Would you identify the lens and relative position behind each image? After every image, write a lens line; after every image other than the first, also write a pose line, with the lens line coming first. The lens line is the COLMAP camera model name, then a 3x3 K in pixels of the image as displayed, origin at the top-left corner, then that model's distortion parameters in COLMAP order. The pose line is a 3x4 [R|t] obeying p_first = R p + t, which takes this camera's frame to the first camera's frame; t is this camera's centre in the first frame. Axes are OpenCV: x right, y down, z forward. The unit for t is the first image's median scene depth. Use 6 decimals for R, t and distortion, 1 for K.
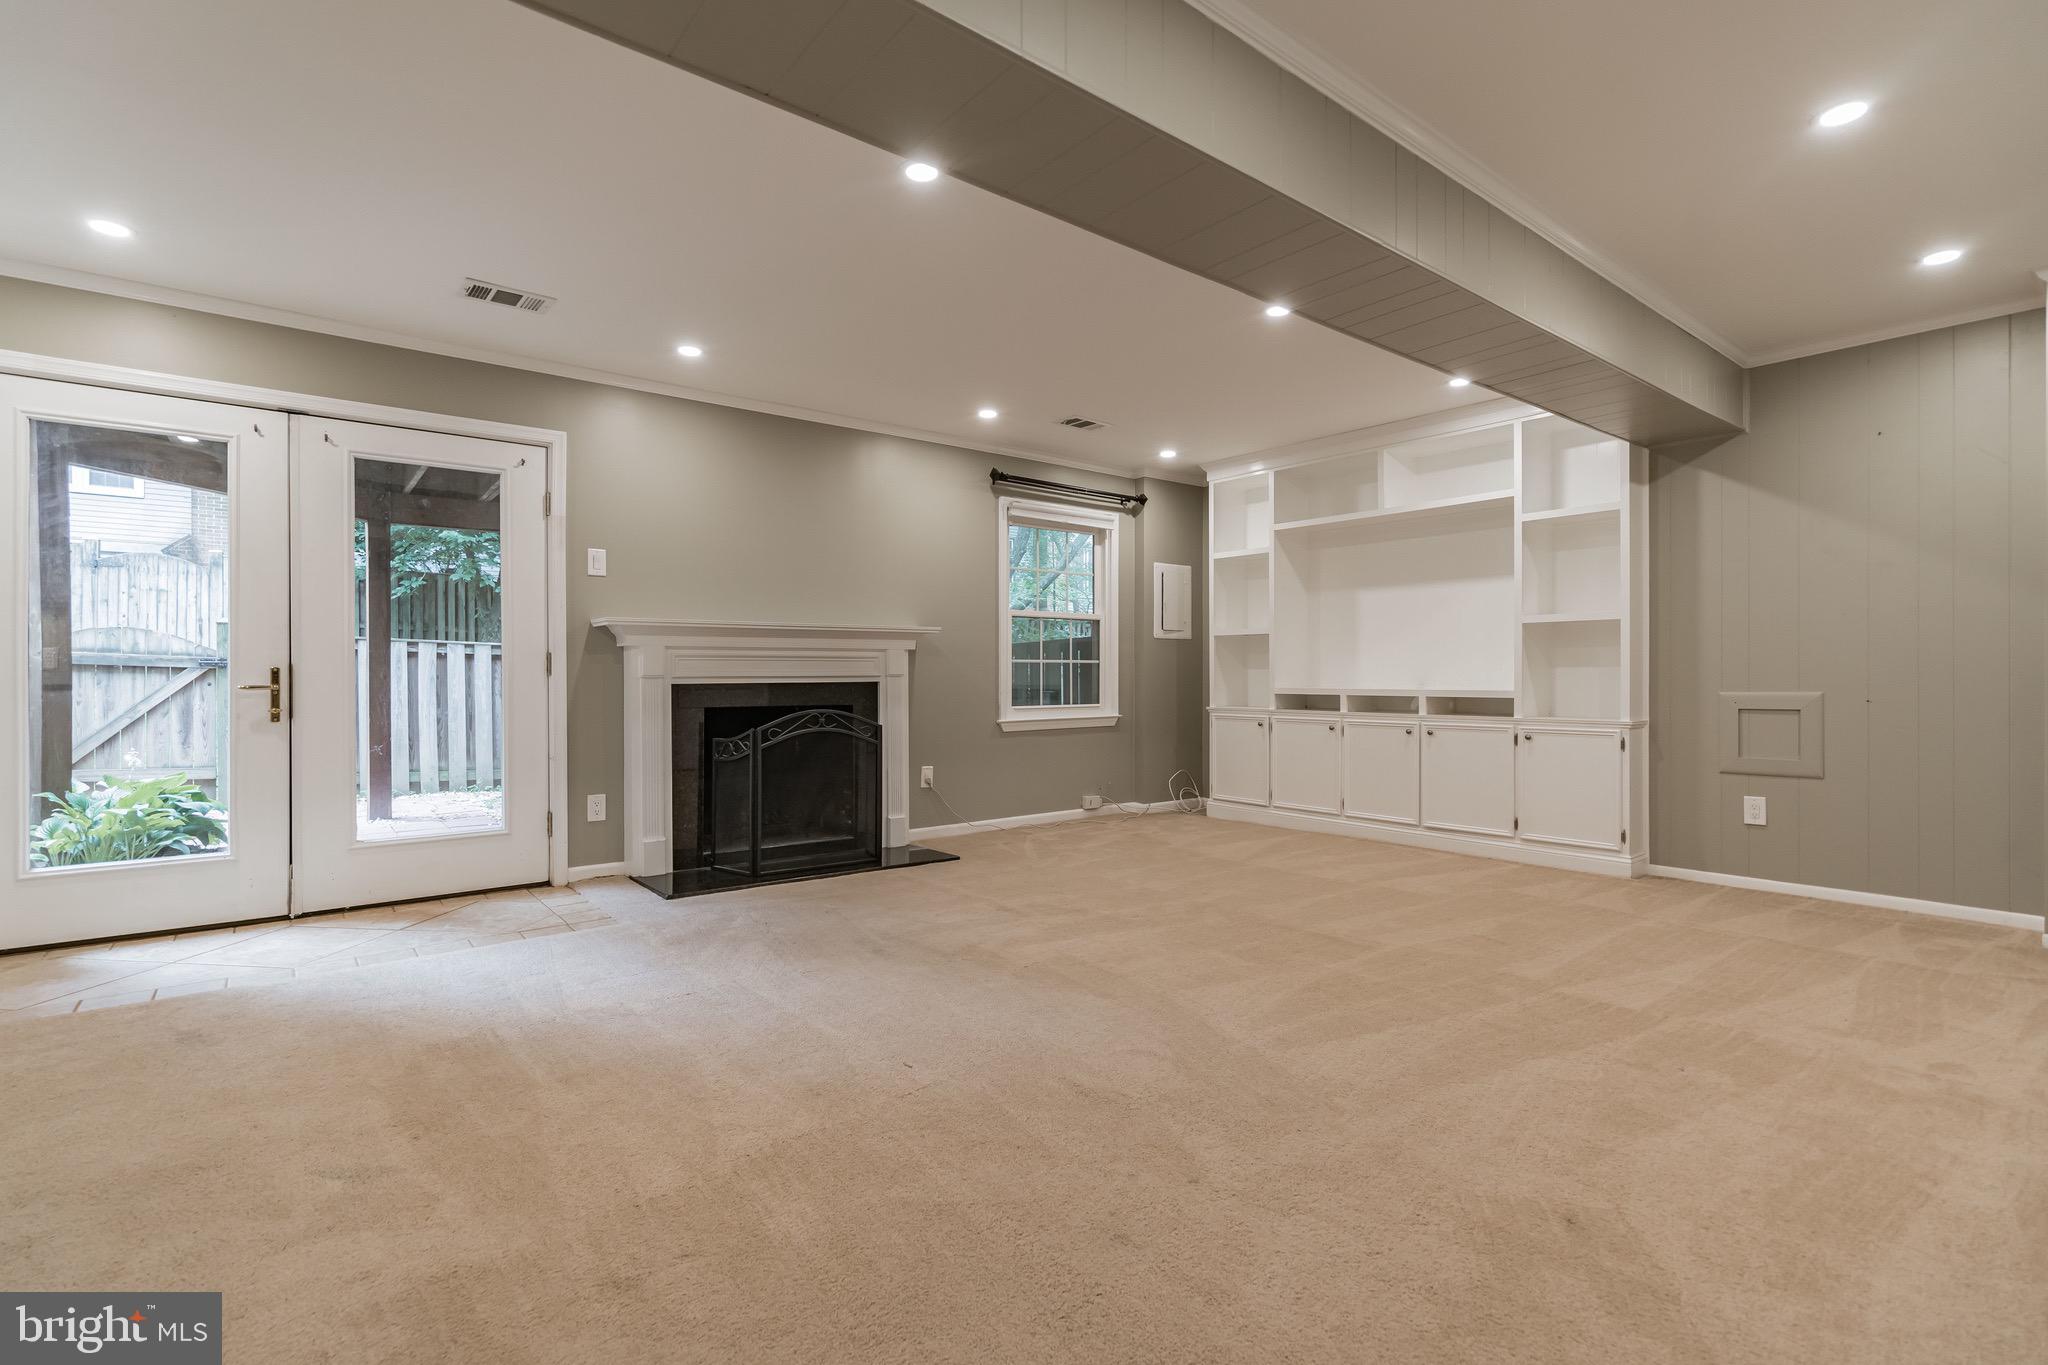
lens RADIAL K [[940.5, 0, 1014.8], [0, 940.5, 681.7], [0, 0, 1]] dist [-0.003270, 0.000063]
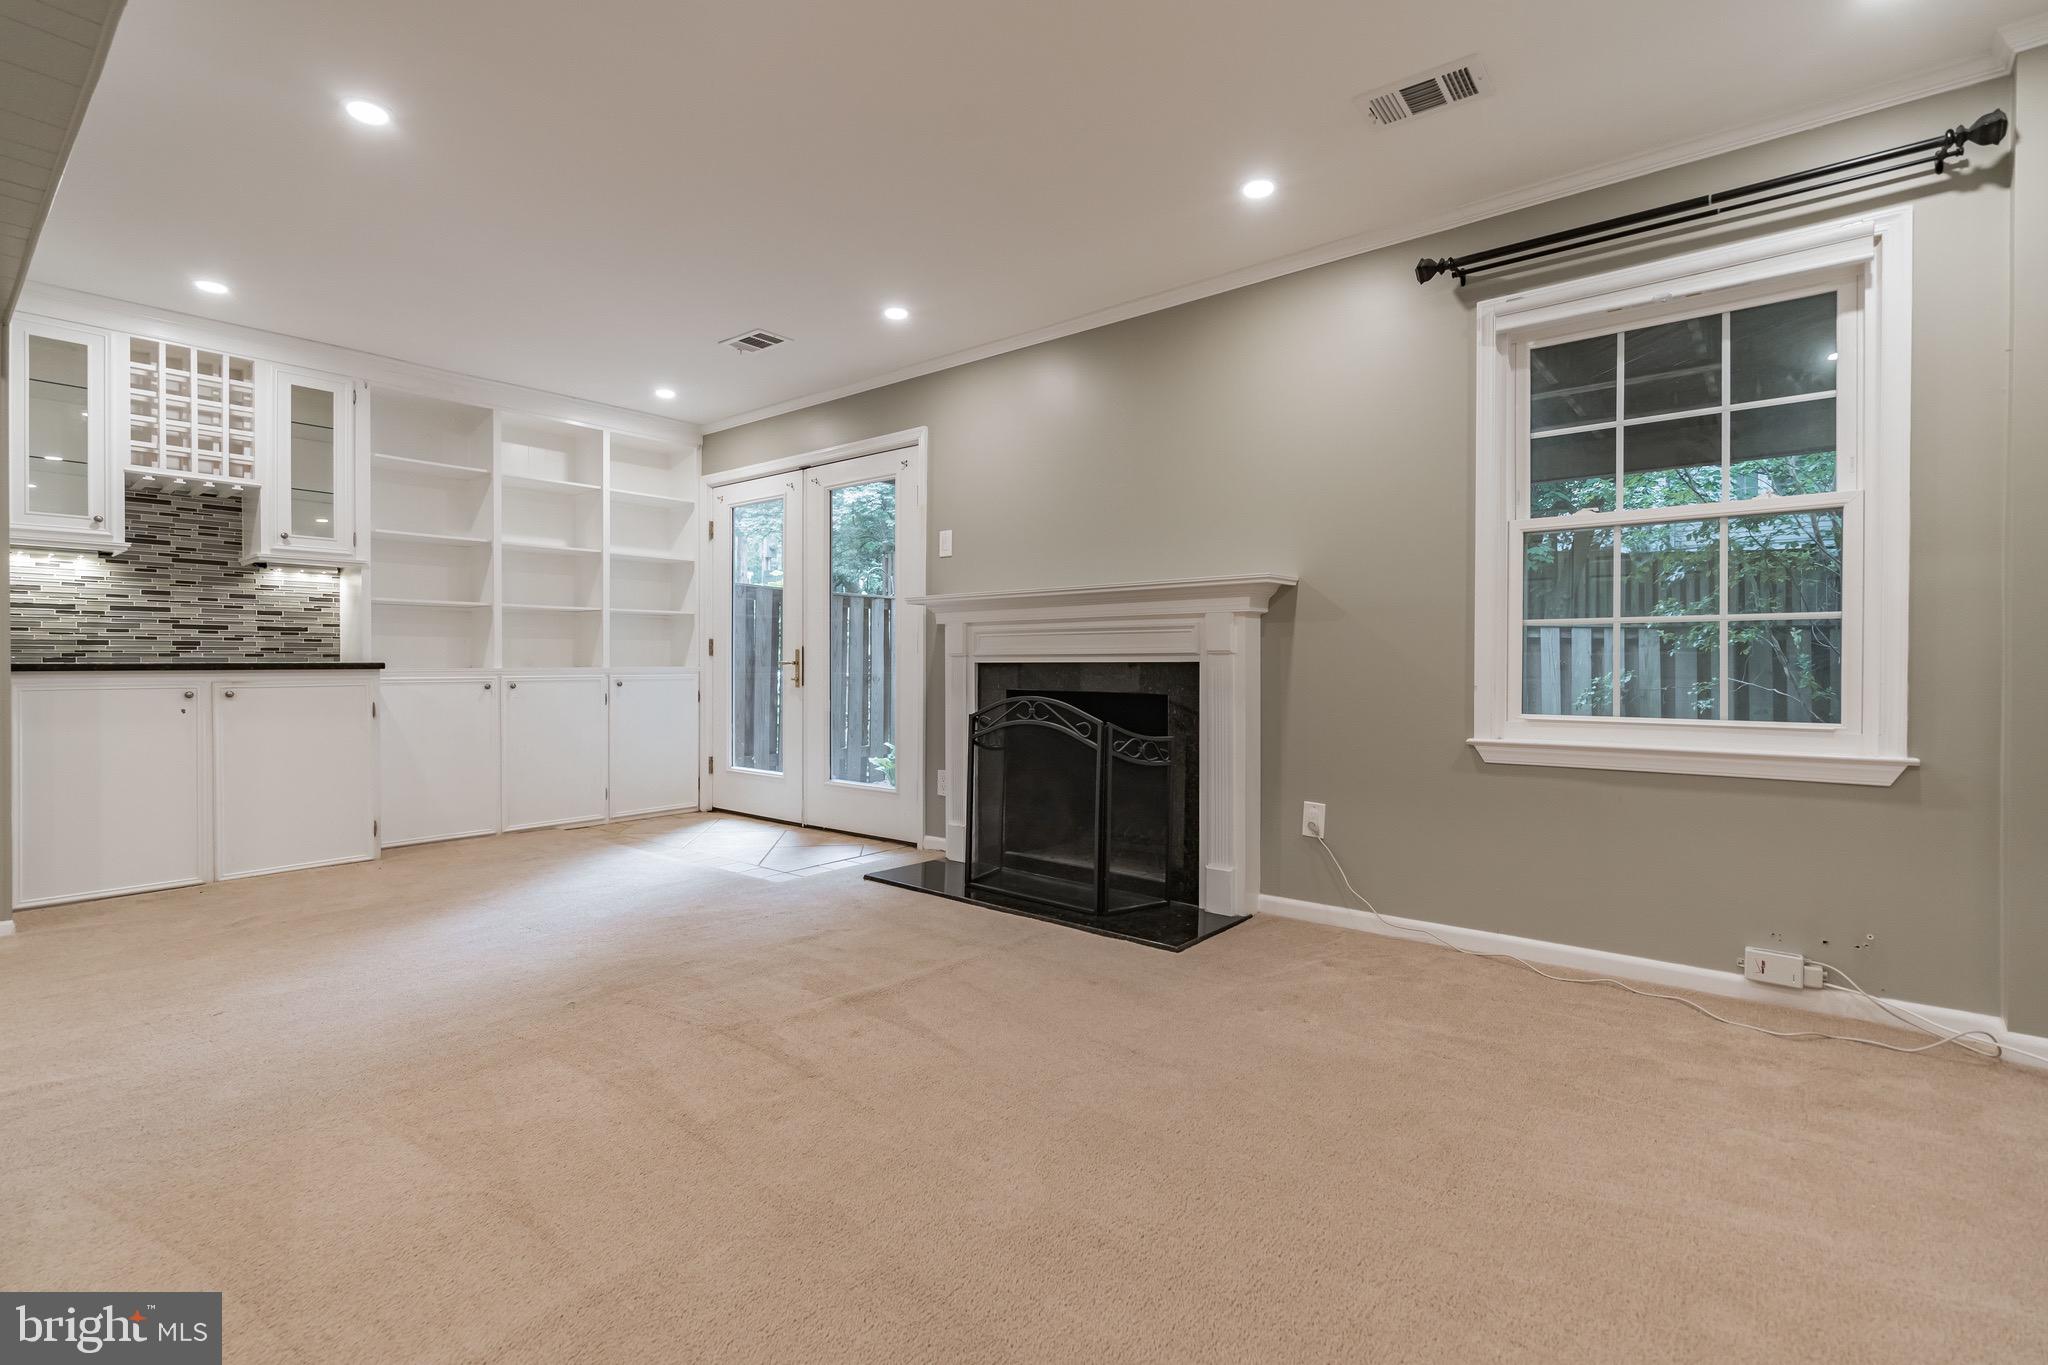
lens RADIAL K [[924.1, 0, 1017.9], [0, 924.1, 669.4], [0, 0, 1]] dist [-0.001762, -0.000250]
pose [[0.228151, 0.004948, -0.973613, 0.467945], [-0.010973, 0.999937, 0.002511, 0.005065], [0.973564, 0.010110, 0.228190, 0.717624]]
